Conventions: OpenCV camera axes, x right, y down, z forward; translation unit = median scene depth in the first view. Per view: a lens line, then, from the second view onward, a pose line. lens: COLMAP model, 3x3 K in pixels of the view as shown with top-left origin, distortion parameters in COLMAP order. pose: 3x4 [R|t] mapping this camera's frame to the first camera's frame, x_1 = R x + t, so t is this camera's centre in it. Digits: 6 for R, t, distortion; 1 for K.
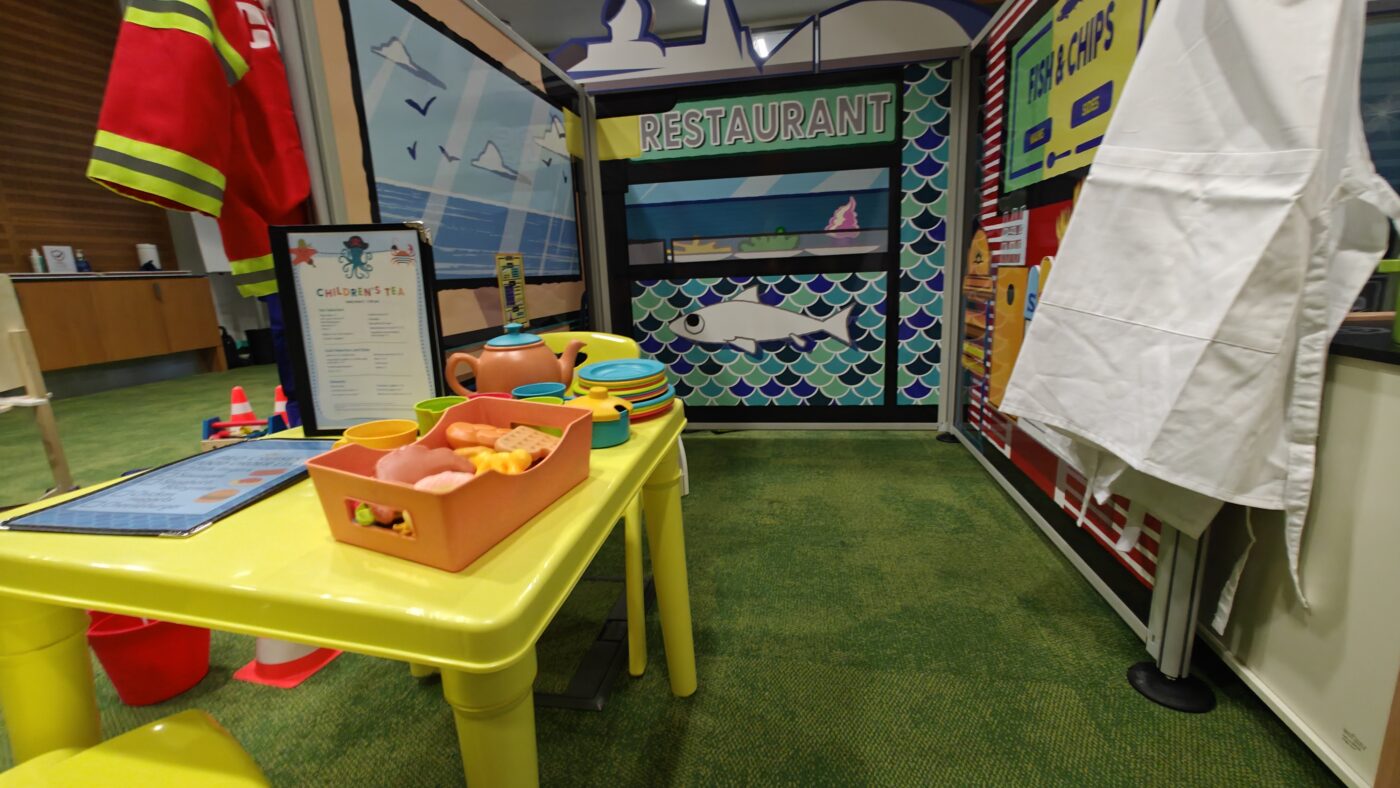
lens RADIAL K [[585.7, 0, 700.0], [0, 585.7, 394.0], [0, 0, 1]] dist [-0.001617, 0.000117]
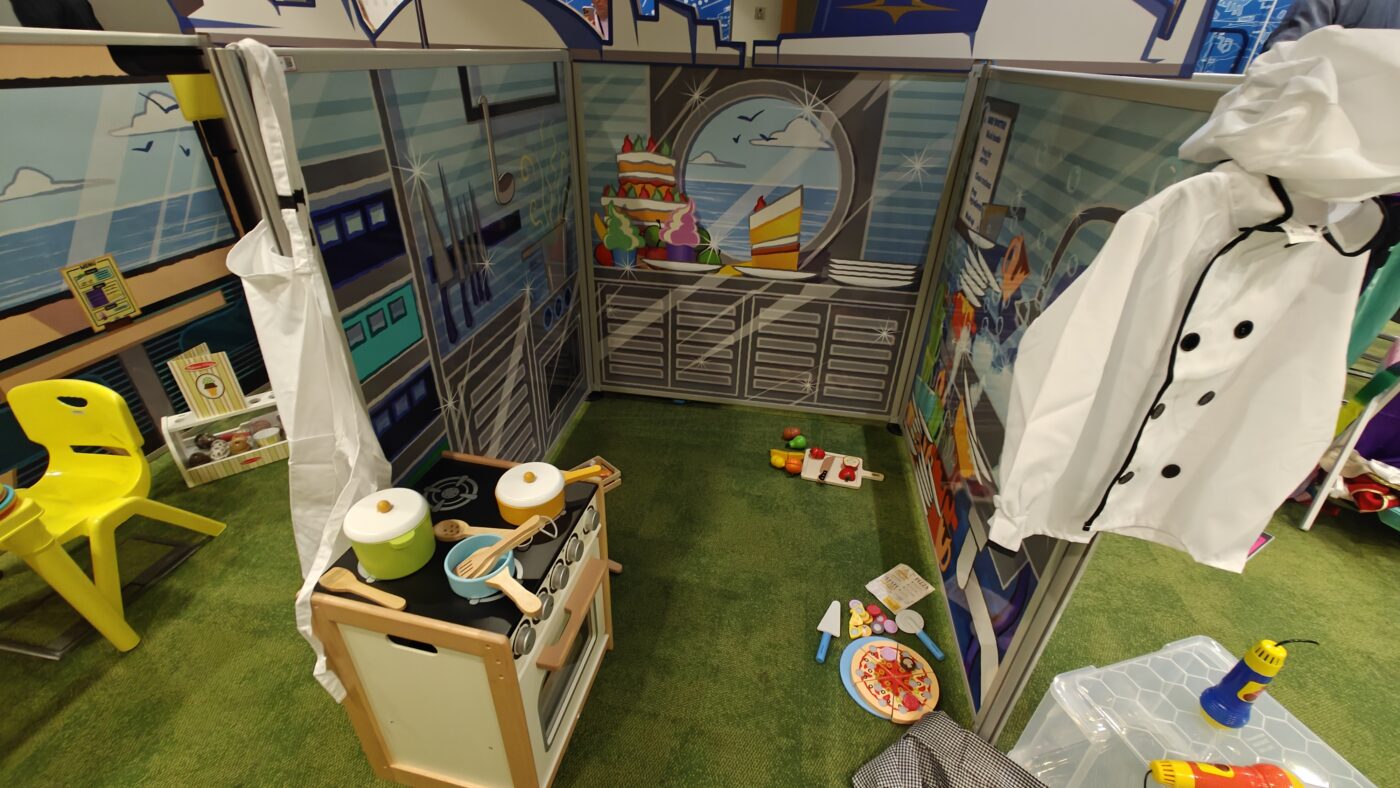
lens RADIAL K [[585.7, 0, 700.0], [0, 585.7, 394.0], [0, 0, 1]] dist [-0.001617, 0.000117]
pose [[0.997348, 0.067463, 0.027291, 1.646462], [-0.072645, 0.945266, 0.318111, -0.863106], [-0.004337, -0.319250, 0.947660, -0.313733]]
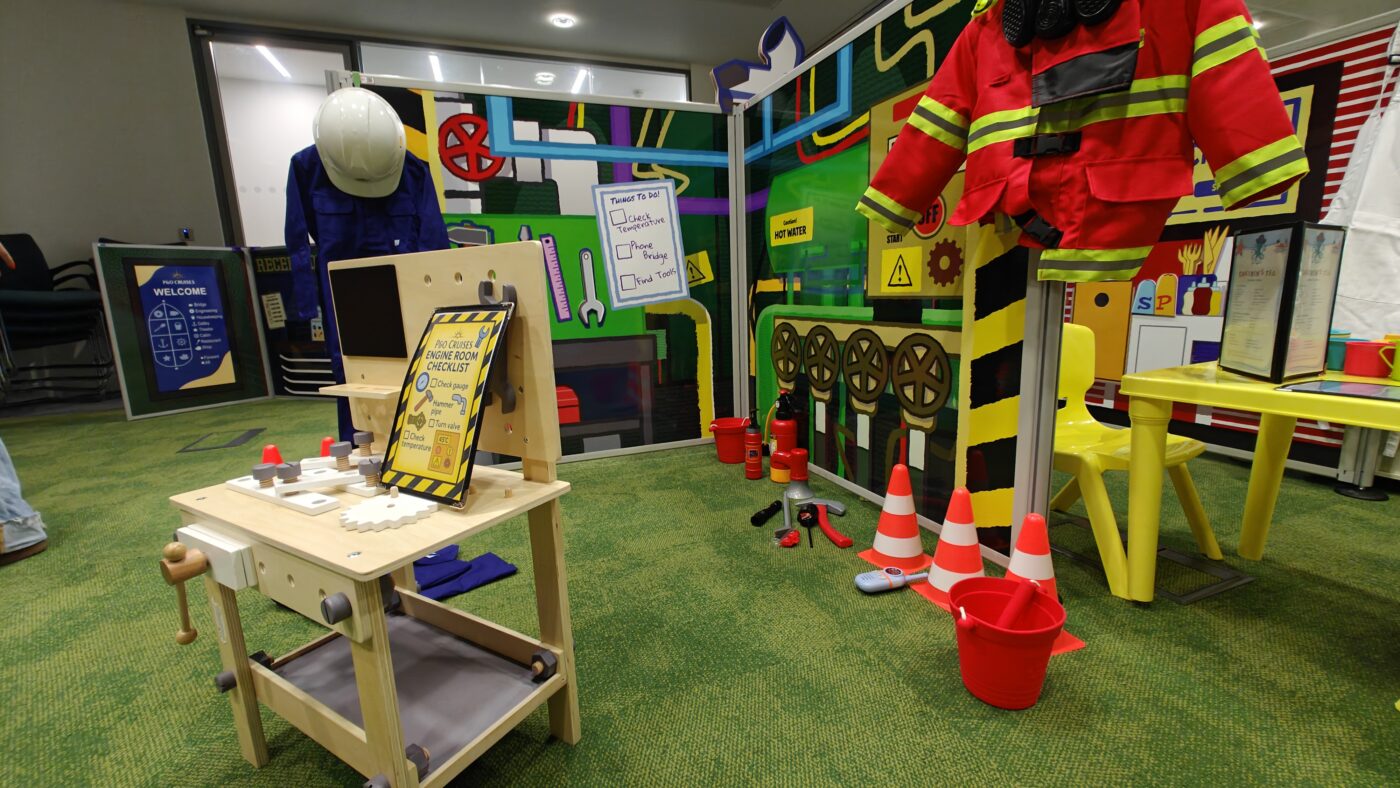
lens RADIAL K [[585.7, 0, 700.0], [0, 585.7, 394.0], [0, 0, 1]] dist [-0.001617, 0.000117]
pose [[0.861332, -0.074354, 0.502571, -2.160269], [0.099673, 0.994739, -0.023655, 0.006280], [-0.498169, 0.070467, 0.864212, 0.445393]]
